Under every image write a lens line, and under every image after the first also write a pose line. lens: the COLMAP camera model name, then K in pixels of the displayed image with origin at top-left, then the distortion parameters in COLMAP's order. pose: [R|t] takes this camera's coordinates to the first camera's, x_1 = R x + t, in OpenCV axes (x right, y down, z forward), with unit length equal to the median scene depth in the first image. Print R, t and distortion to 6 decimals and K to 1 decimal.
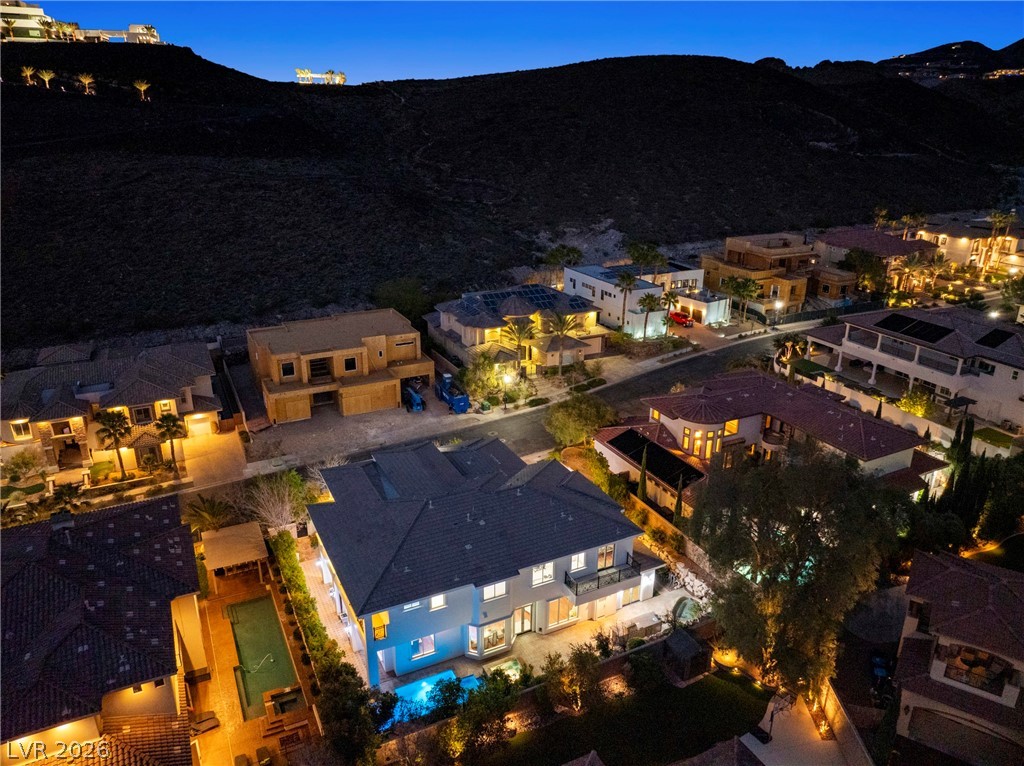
lens RADIAL K [[719.8, 0, 512.4], [0, 719.8, 386.0], [0, 0, 1]] dist [-0.048128, 0.015335]
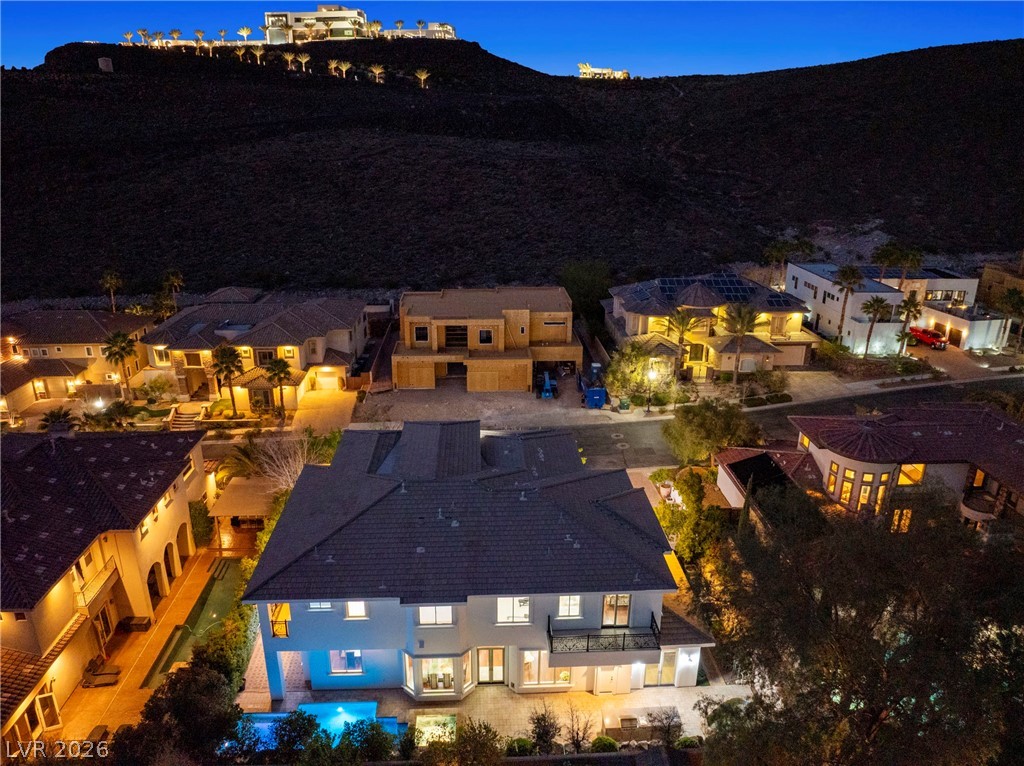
lens RADIAL K [[719.8, 0, 512.8], [0, 719.8, 381.4], [0, 0, 1]] dist [-0.048128, 0.015335]
pose [[0.916175, 0.134152, -0.377660, 0.126666], [-0.142791, 0.989739, 0.005173, 0.012861], [0.374479, 0.049187, 0.925930, 0.141223]]
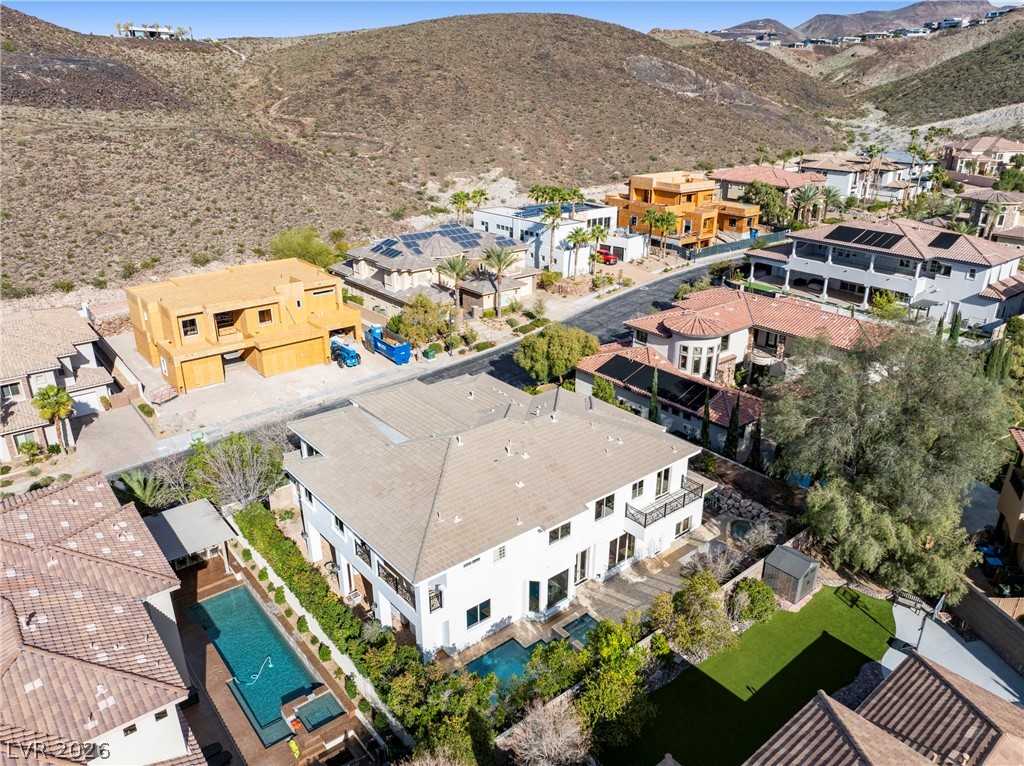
lens RADIAL K [[719.8, 0, 511.3], [0, 719.8, 387.1], [0, 0, 1]] dist [-0.048128, 0.015335]
pose [[0.975646, -0.087832, 0.200998, -0.097460], [0.082157, 0.995954, 0.036423, 0.036574], [-0.203384, -0.019022, 0.978914, 0.092496]]
